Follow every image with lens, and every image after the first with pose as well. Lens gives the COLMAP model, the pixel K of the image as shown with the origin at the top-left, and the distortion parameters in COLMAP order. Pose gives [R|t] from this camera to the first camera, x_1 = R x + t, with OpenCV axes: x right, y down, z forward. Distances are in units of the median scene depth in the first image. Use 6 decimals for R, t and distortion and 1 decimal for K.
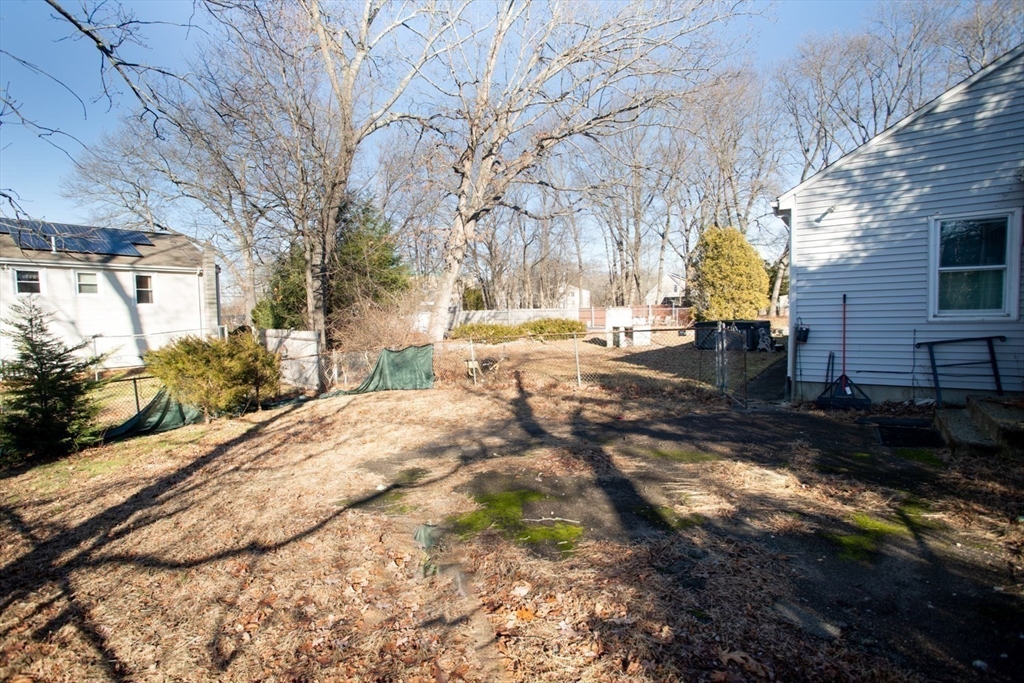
lens RADIAL K [[502.3, 0, 512.0], [0, 502.3, 341.5], [0, 0, 1]] dist [-0.003299, -0.000282]
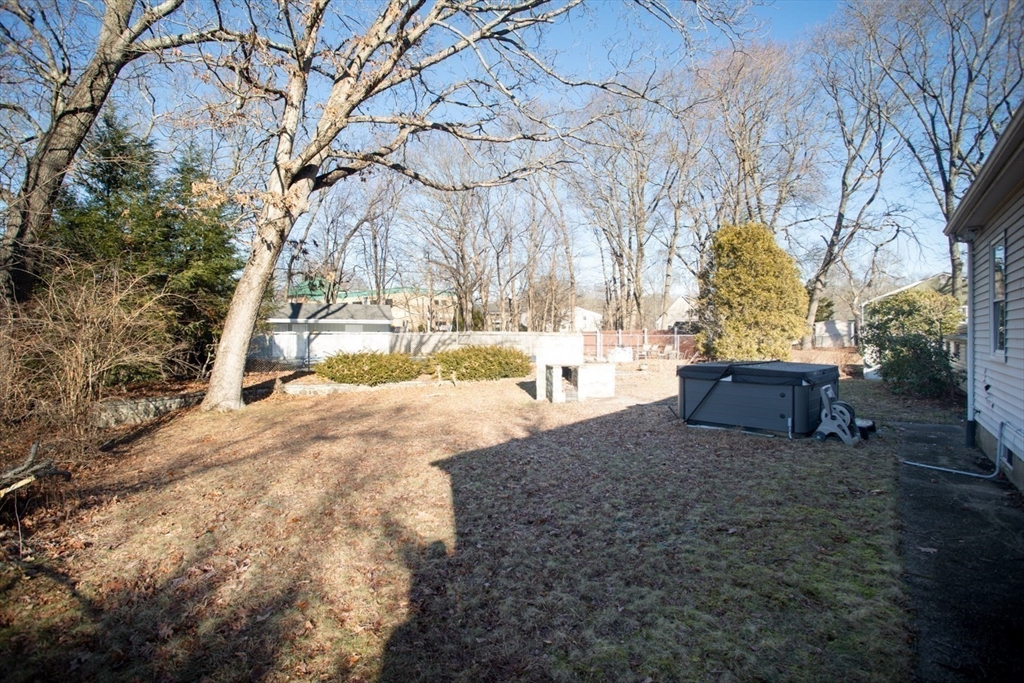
lens RADIAL K [[483.1, 0, 512.0], [0, 483.1, 341.5], [0, 0, 1]] dist [-0.011147, 0.001463]
pose [[0.998343, 0.022125, -0.053125, 0.119232], [-0.024439, 0.998763, -0.043312, -0.019550], [0.052101, 0.044538, 0.997648, 0.275656]]
